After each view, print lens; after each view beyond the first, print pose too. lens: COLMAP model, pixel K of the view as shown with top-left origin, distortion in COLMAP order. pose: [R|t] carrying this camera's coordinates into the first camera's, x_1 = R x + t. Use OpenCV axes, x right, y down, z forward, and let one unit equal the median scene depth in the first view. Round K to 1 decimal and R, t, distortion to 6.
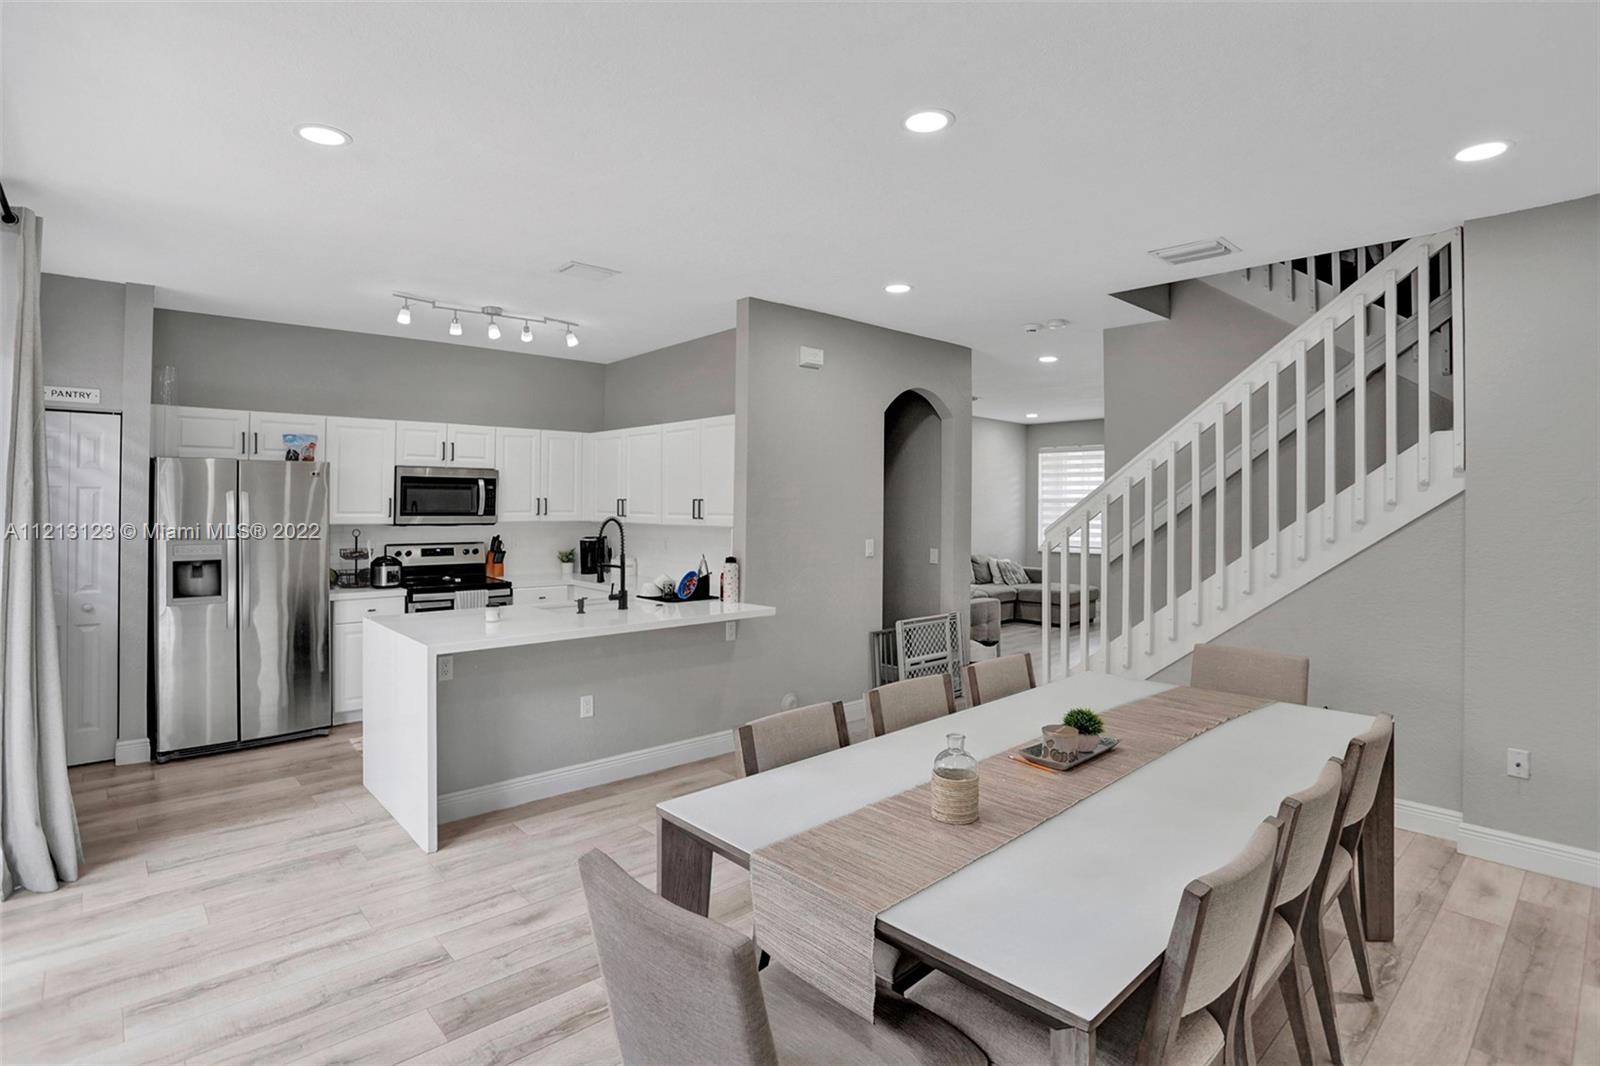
lens RADIAL K [[809.6, 0, 802.6], [0, 809.6, 488.2], [0, 0, 1]] dist [-0.068694, 0.039835]
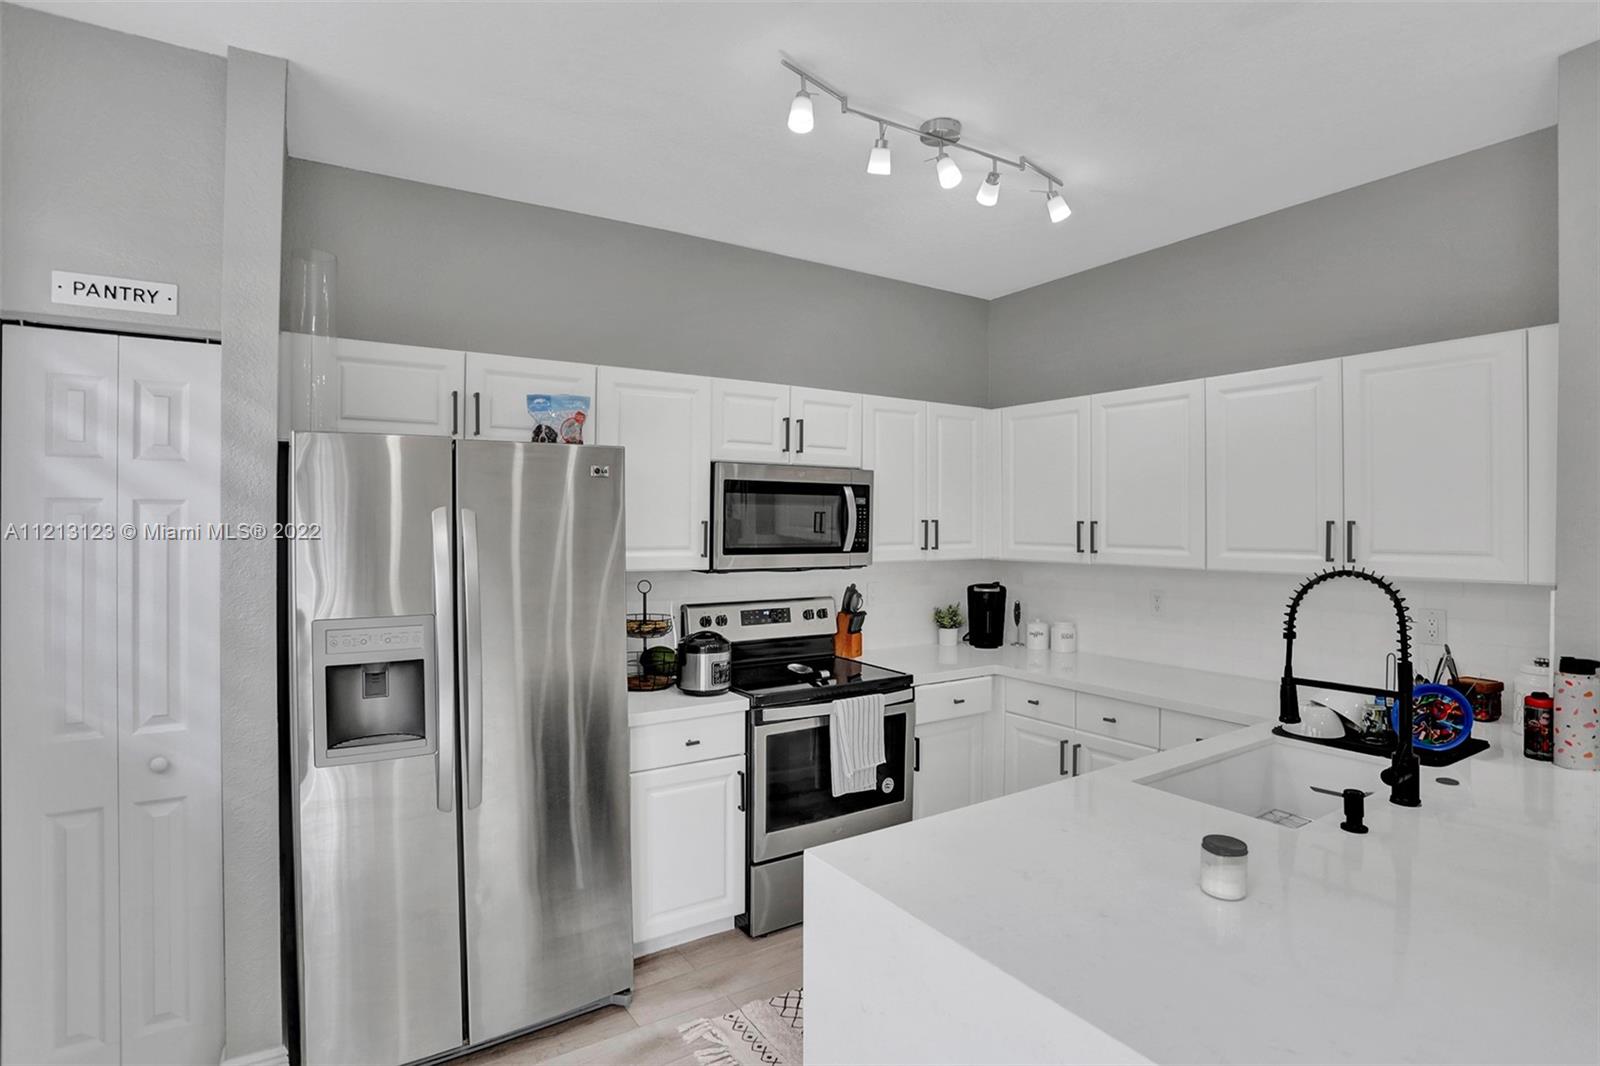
lens RADIAL K [[814.1, 0, 809.1], [0, 814.1, 518.0], [0, 0, 1]] dist [-0.045804, 0.027114]
pose [[0.989060, -0.004107, -0.147458, -0.383986], [0.005628, 0.999935, 0.009896, 0.005523], [0.147408, -0.010618, 0.989019, 0.491834]]
